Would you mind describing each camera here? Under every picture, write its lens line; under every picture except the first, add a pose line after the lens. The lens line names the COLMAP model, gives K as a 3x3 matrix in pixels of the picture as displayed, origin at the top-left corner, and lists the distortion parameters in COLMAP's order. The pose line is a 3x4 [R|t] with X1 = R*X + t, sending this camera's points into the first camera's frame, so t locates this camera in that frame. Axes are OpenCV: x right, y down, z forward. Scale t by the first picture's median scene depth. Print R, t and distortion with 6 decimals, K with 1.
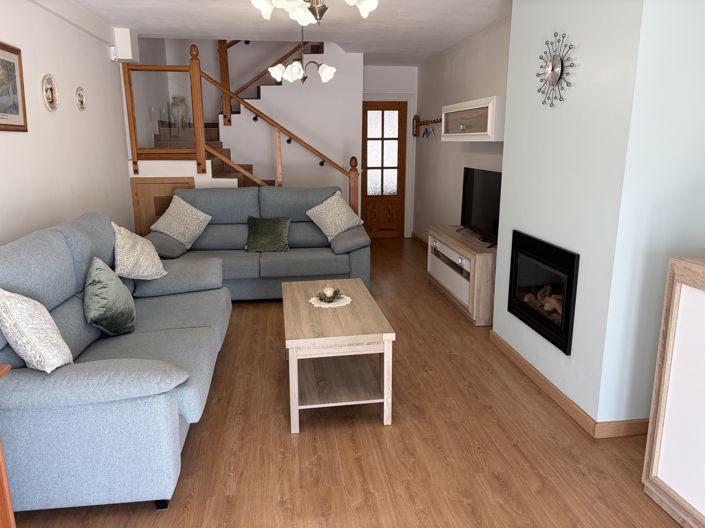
lens RADIAL K [[533.5, 0, 352.5], [0, 533.5, 264.0], [0, 0, 1]] dist [0.057235, -0.064427]
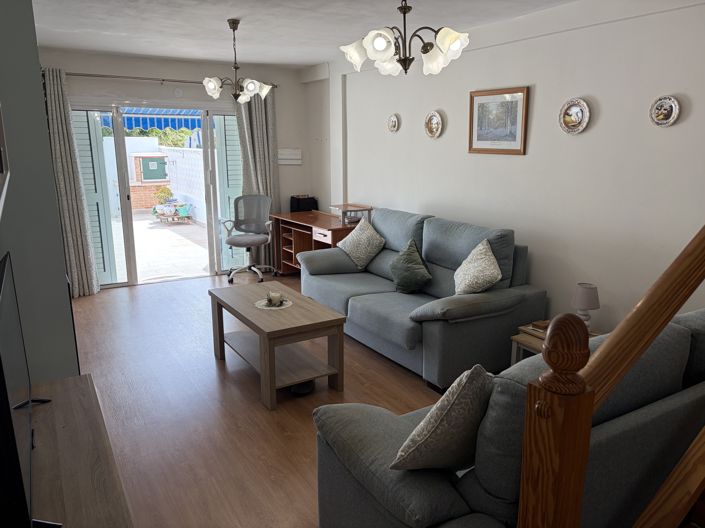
lens RADIAL K [[533.5, 0, 352.5], [0, 533.5, 264.0], [0, 0, 1]] dist [0.057235, -0.064427]
pose [[-0.919336, 0.093309, -0.382250, 0.232975], [-0.081109, 0.905671, 0.416150, -0.499652], [0.385023, 0.413586, -0.825048, 1.976254]]
